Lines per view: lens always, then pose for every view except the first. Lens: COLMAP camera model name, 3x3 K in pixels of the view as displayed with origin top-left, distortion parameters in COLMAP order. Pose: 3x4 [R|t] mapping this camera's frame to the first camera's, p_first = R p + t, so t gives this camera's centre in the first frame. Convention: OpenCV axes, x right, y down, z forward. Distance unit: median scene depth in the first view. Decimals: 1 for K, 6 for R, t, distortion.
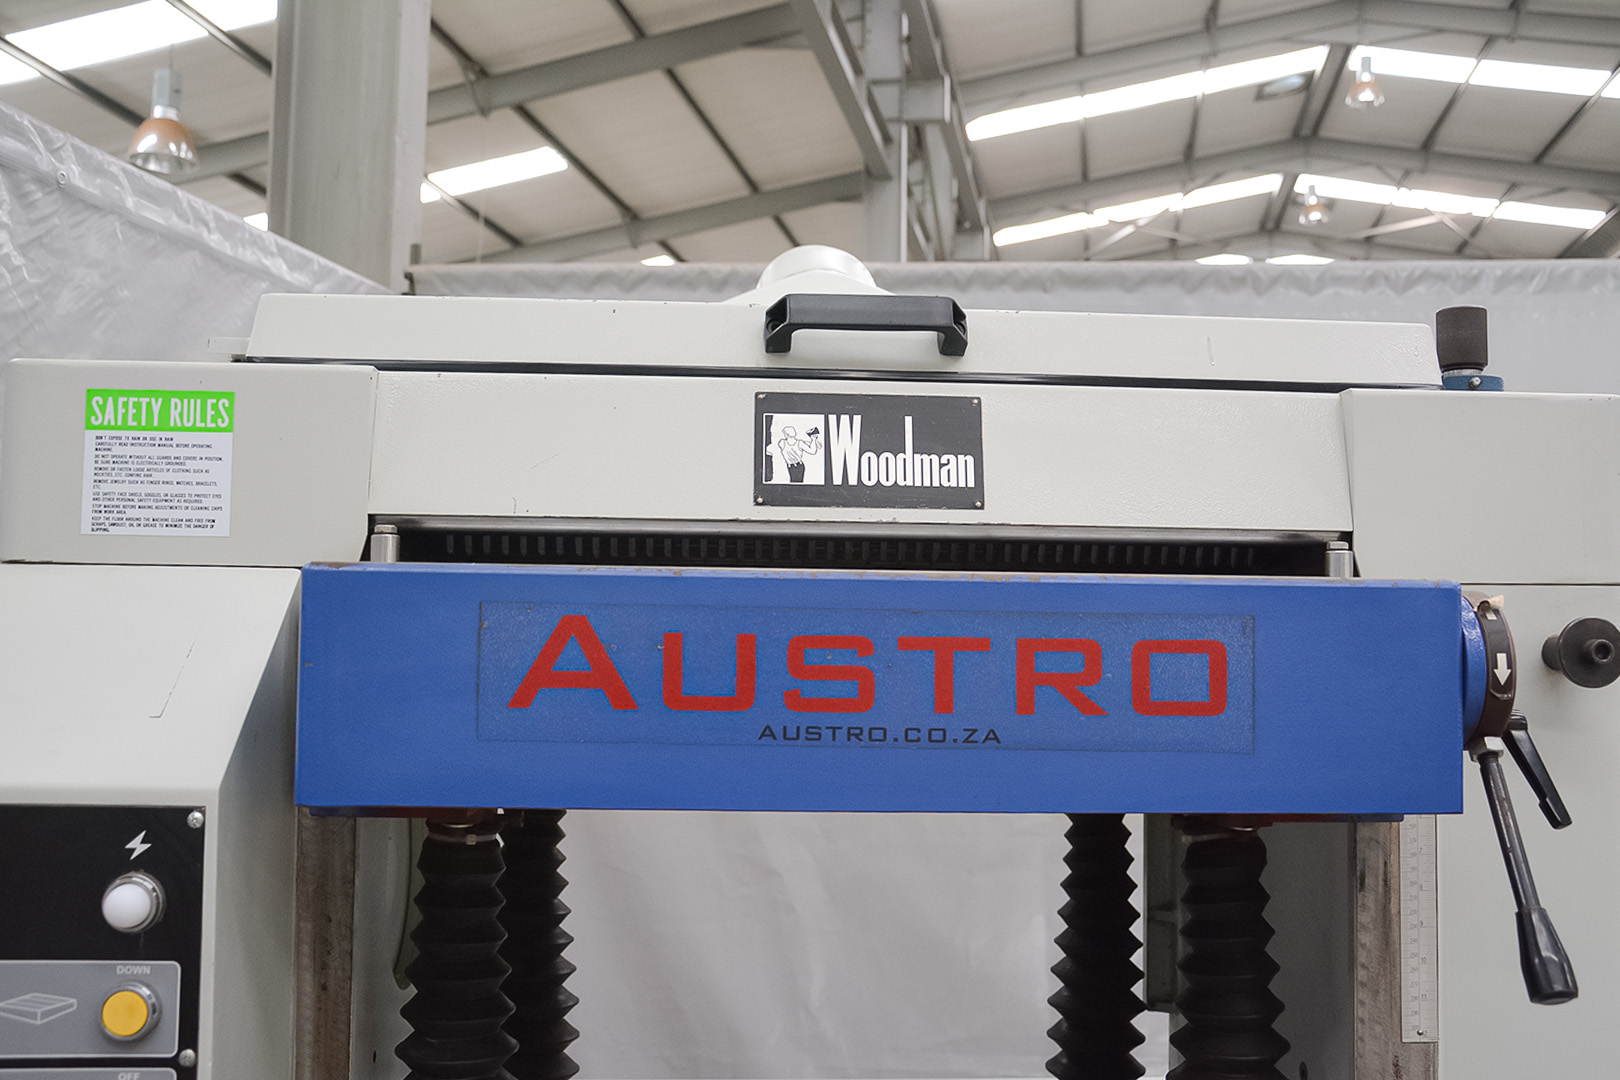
lens RADIAL K [[1564.3, 0, 818.4], [0, 1564.3, 550.8], [0, 0, 1]] dist [-0.101929, 0.166680]
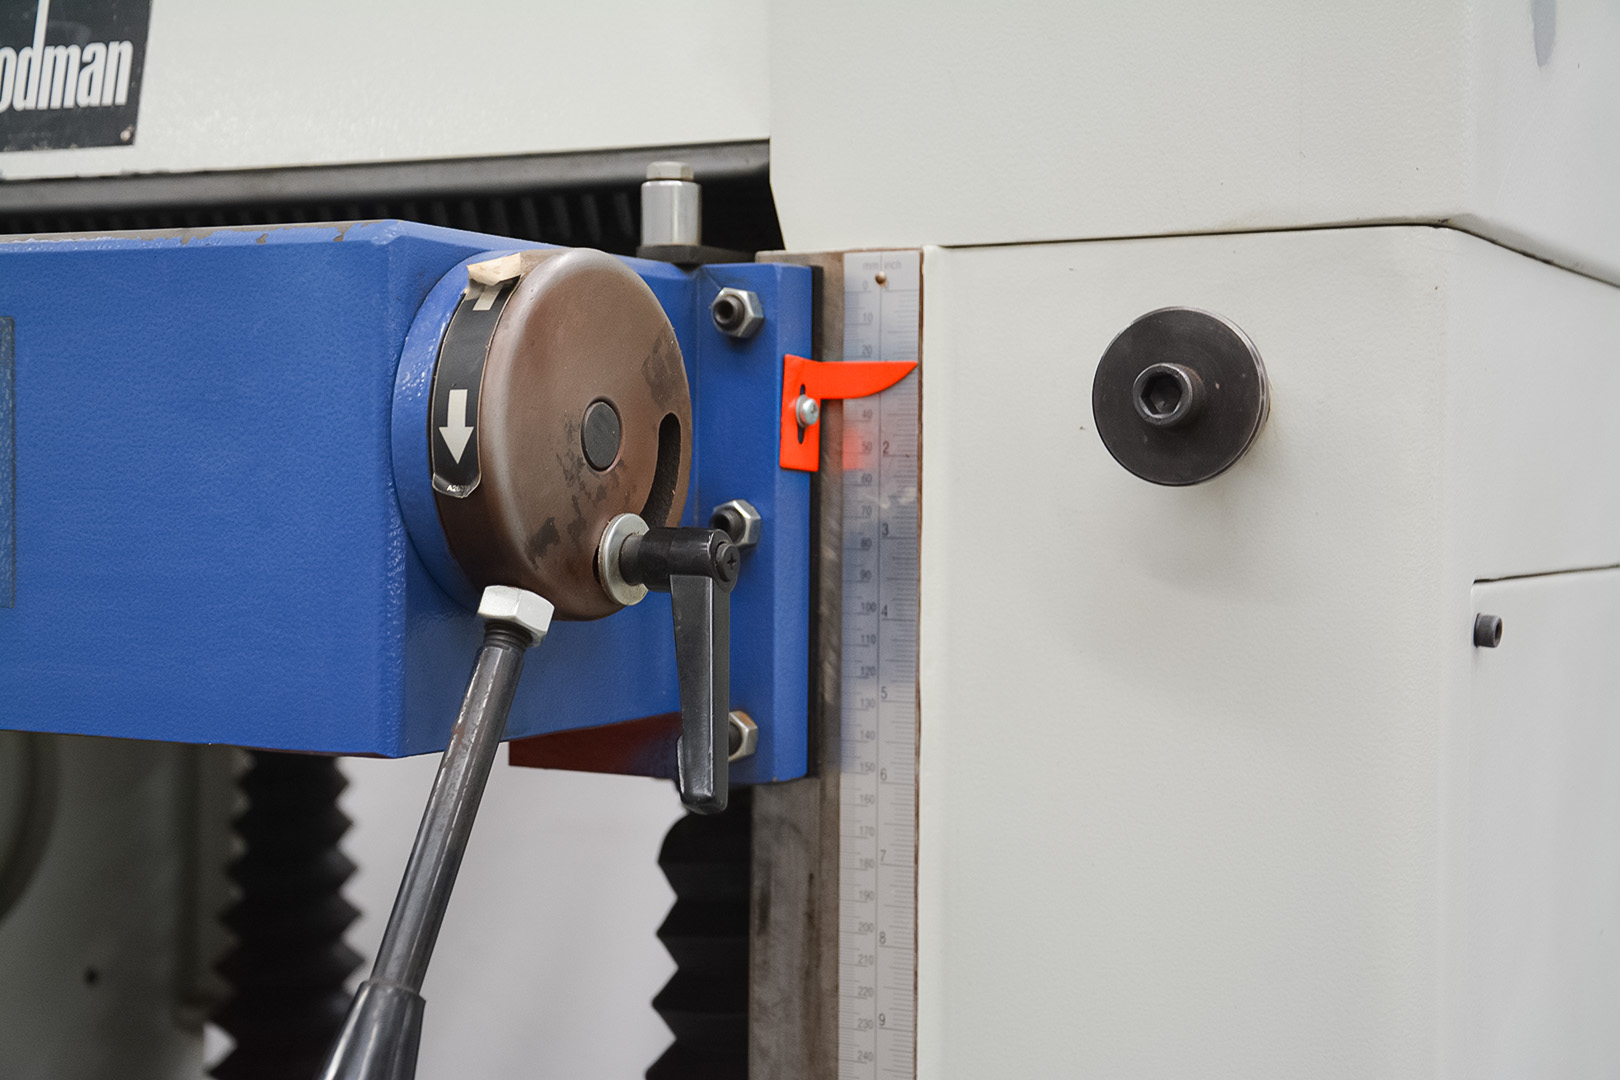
lens RADIAL K [[2474.1, 0, 810.5], [0, 2474.1, 566.3], [0, 0, 1]] dist [0.164127, 0.111282]
pose [[0.847803, 0.014329, -0.530118, 0.772014], [0.034924, 0.995956, 0.082774, 0.053755], [0.529160, -0.088690, 0.843874, 0.409765]]
